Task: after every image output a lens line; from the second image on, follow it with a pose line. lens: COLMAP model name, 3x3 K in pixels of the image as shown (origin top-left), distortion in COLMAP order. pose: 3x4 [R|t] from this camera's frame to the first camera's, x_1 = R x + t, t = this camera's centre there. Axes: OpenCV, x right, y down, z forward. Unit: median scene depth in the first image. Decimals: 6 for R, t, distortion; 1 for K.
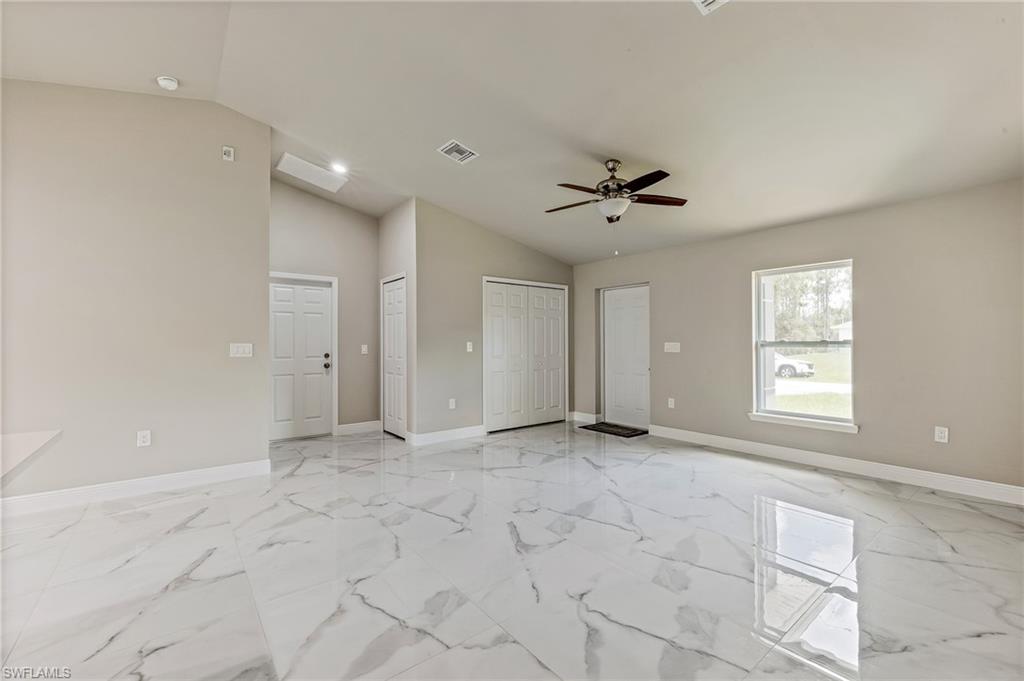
lens RADIAL K [[429.3, 0, 521.3], [0, 429.3, 335.8], [0, 0, 1]] dist [-0.001721, -0.002602]
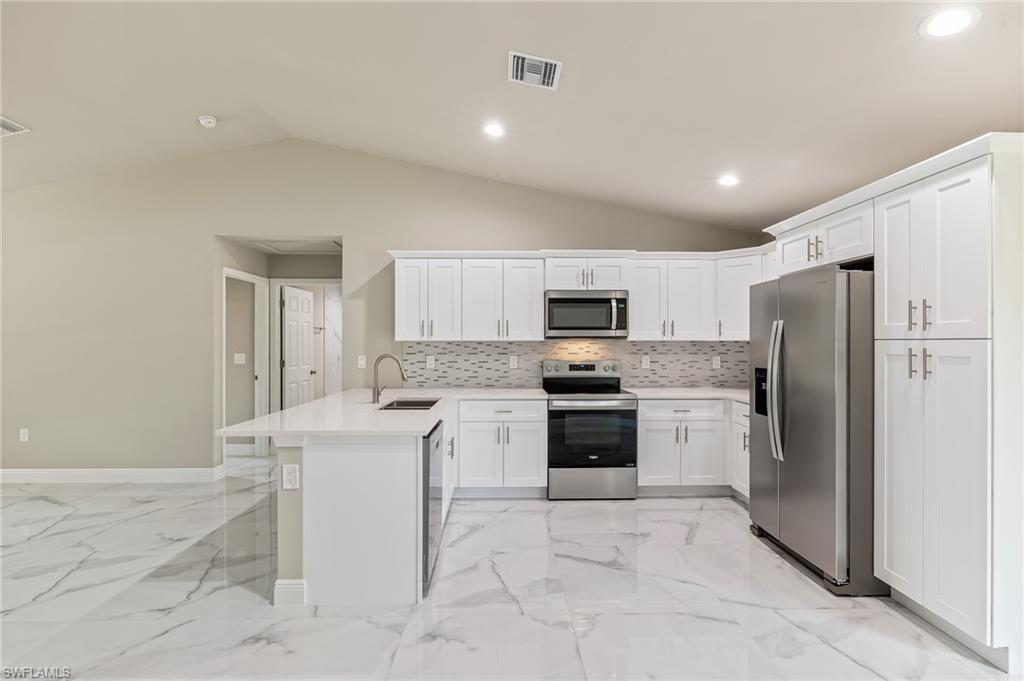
lens RADIAL K [[485.9, 0, 510.8], [0, 485.9, 340.5], [0, 0, 1]] dist [-0.010382, 0.002251]
pose [[-0.795866, 0.005398, 0.605448, -1.079645], [-0.008277, 0.999770, -0.019794, -0.021719], [-0.605416, -0.020765, -0.795638, 0.645726]]
